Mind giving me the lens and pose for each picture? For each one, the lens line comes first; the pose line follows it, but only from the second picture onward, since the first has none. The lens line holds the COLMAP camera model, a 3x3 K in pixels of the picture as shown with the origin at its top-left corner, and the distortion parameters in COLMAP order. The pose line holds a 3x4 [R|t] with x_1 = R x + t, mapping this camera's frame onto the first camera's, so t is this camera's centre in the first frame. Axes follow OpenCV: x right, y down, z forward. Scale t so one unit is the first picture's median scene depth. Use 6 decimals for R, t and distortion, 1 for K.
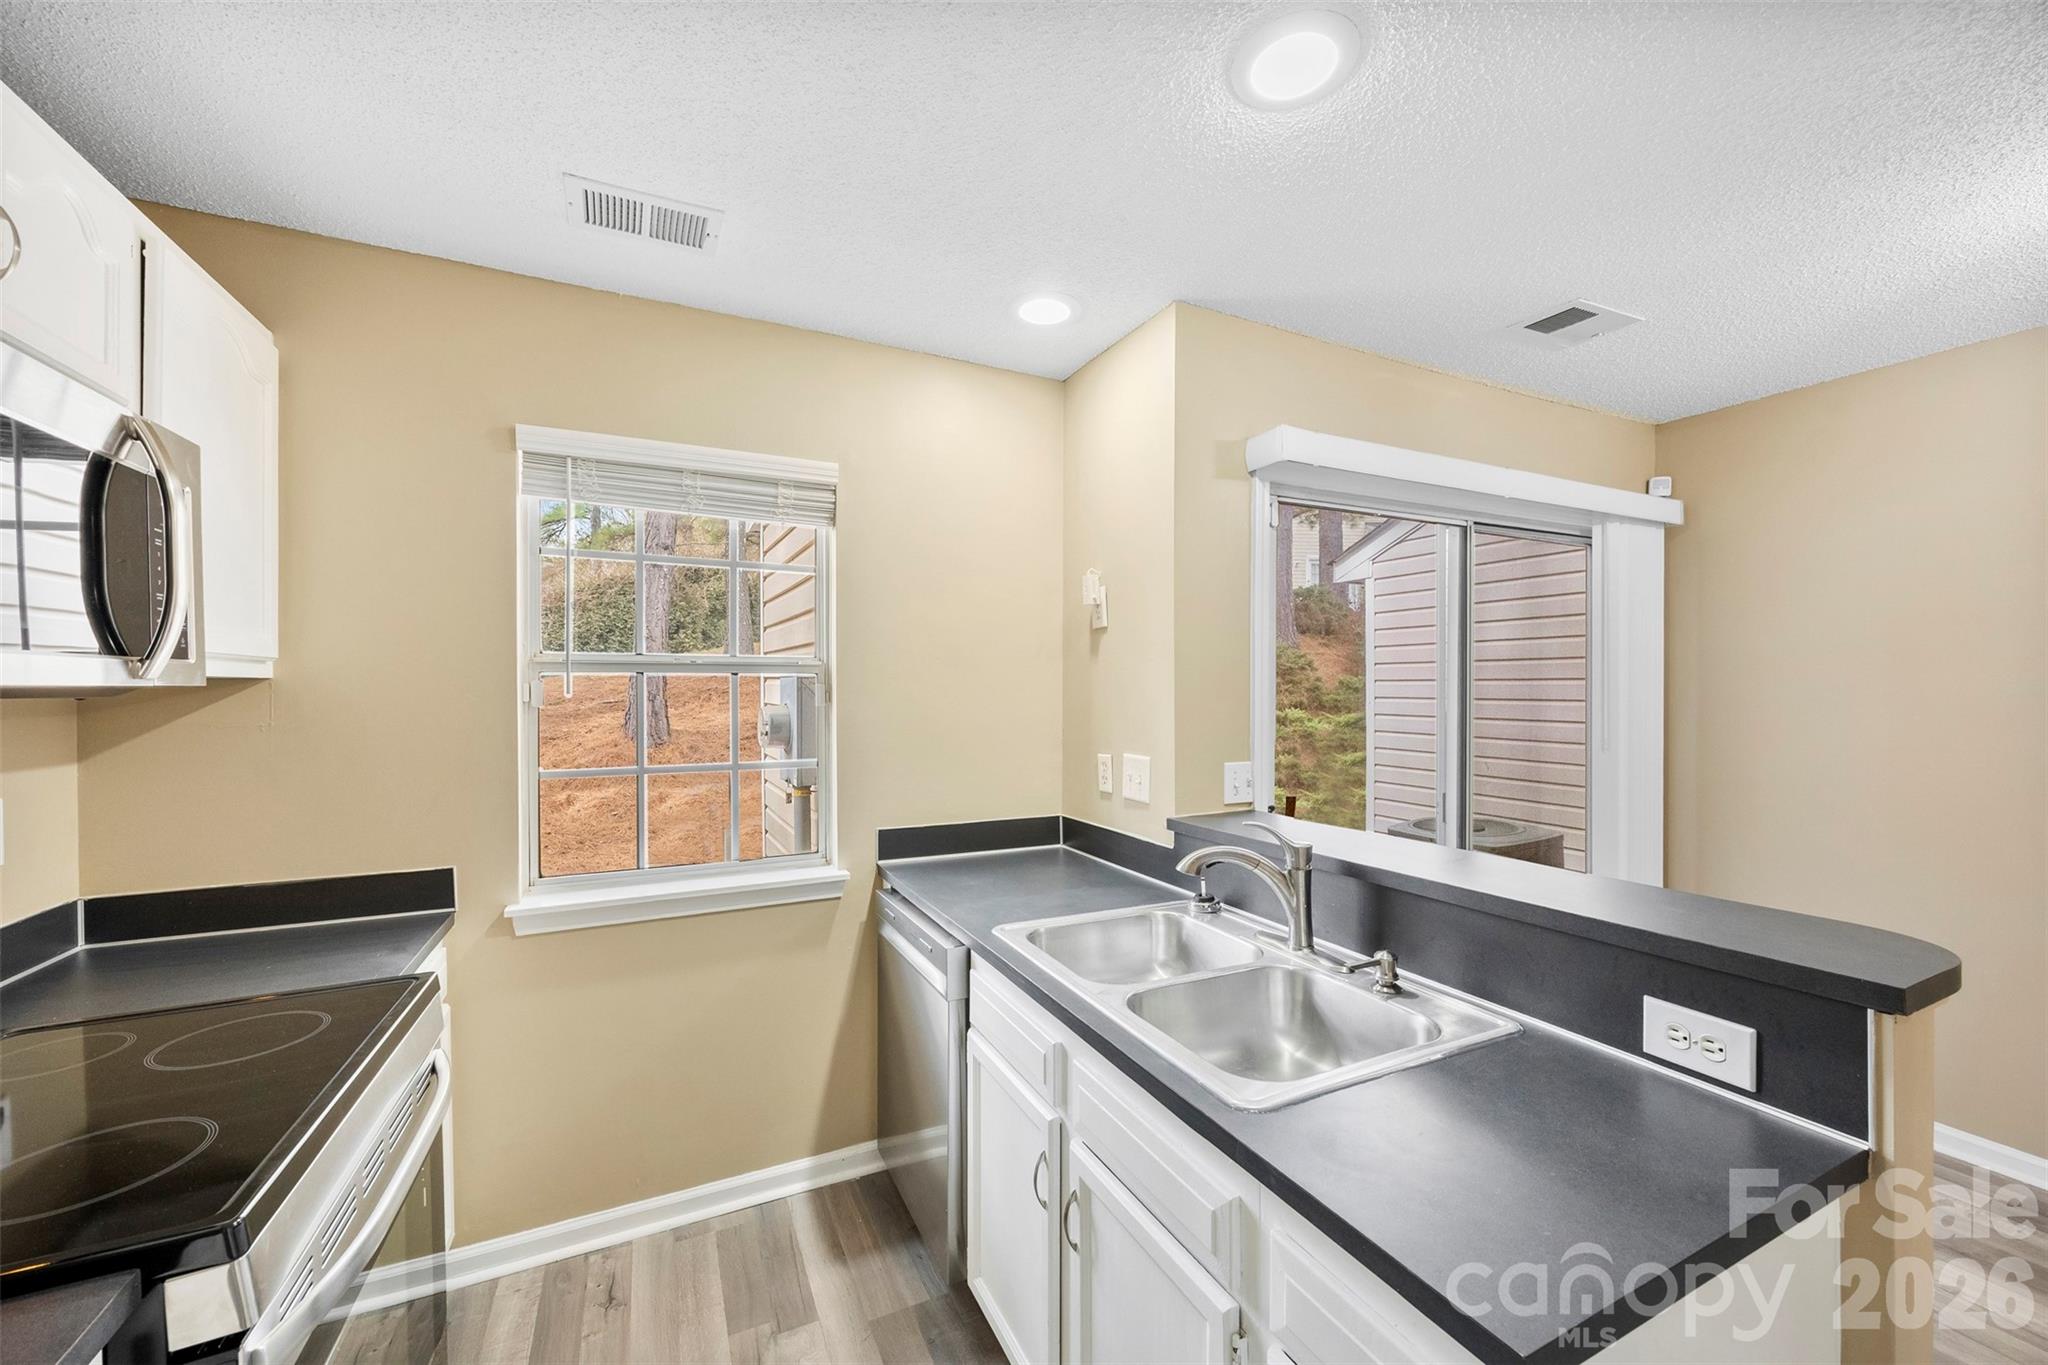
lens RADIAL K [[784.8, 0, 1037.2], [0, 784.8, 692.0], [0, 0, 1]] dist [-0.003781, 0.000423]
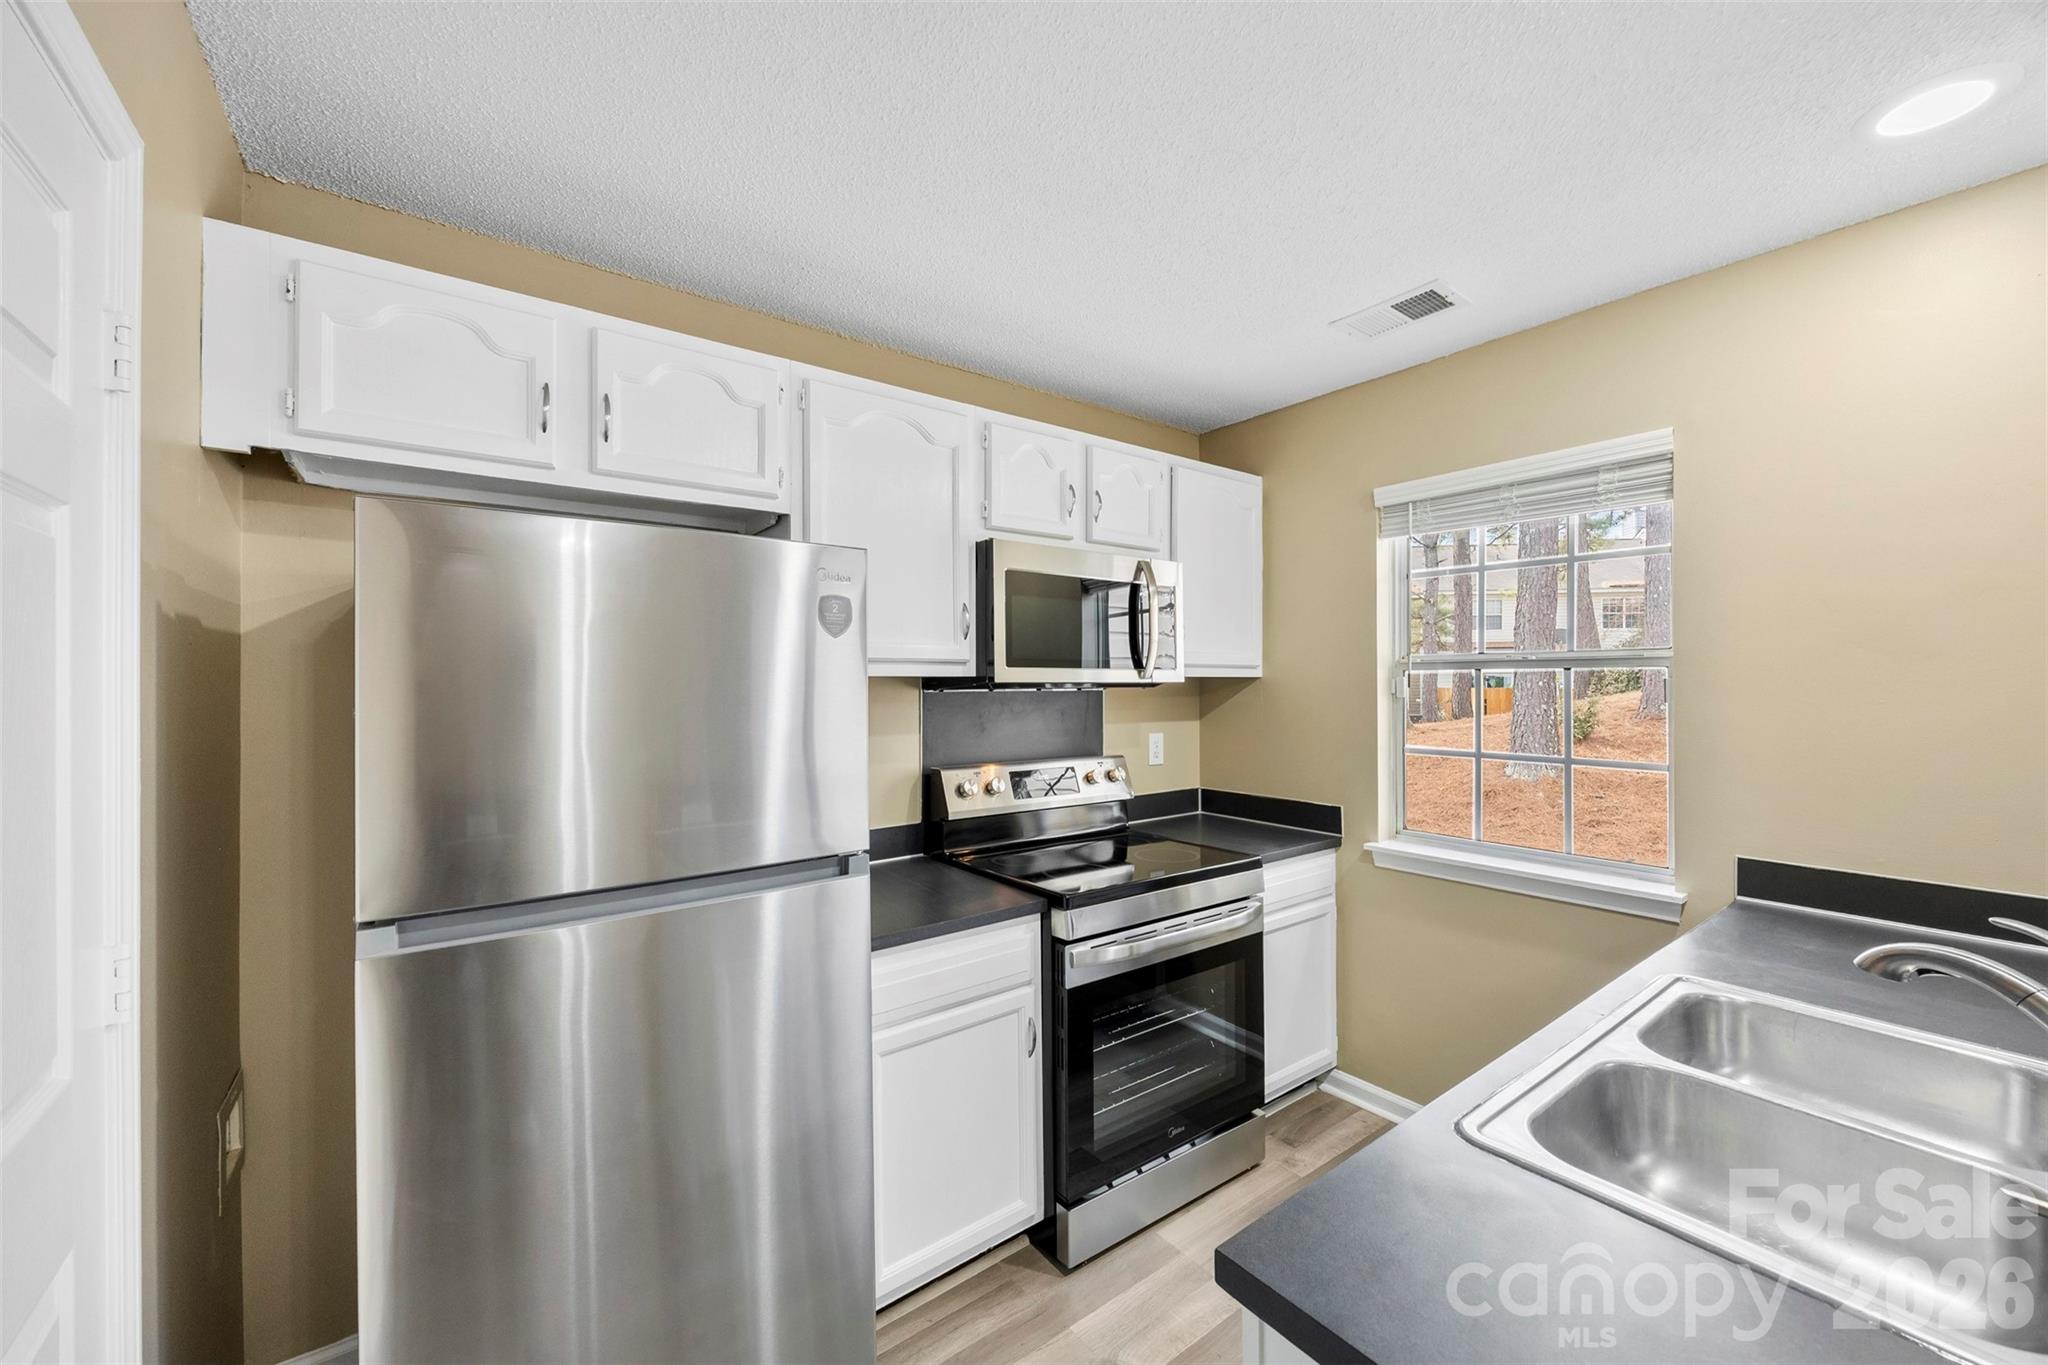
lens RADIAL K [[784.8, 0, 1018.5], [0, 784.8, 678.5], [0, 0, 1]] dist [-0.003781, 0.000423]
pose [[0.178436, -0.004439, -0.983942, 0.567070], [-0.003175, 0.999982, -0.005087, -0.003847], [0.983946, 0.004032, 0.178418, 0.149230]]
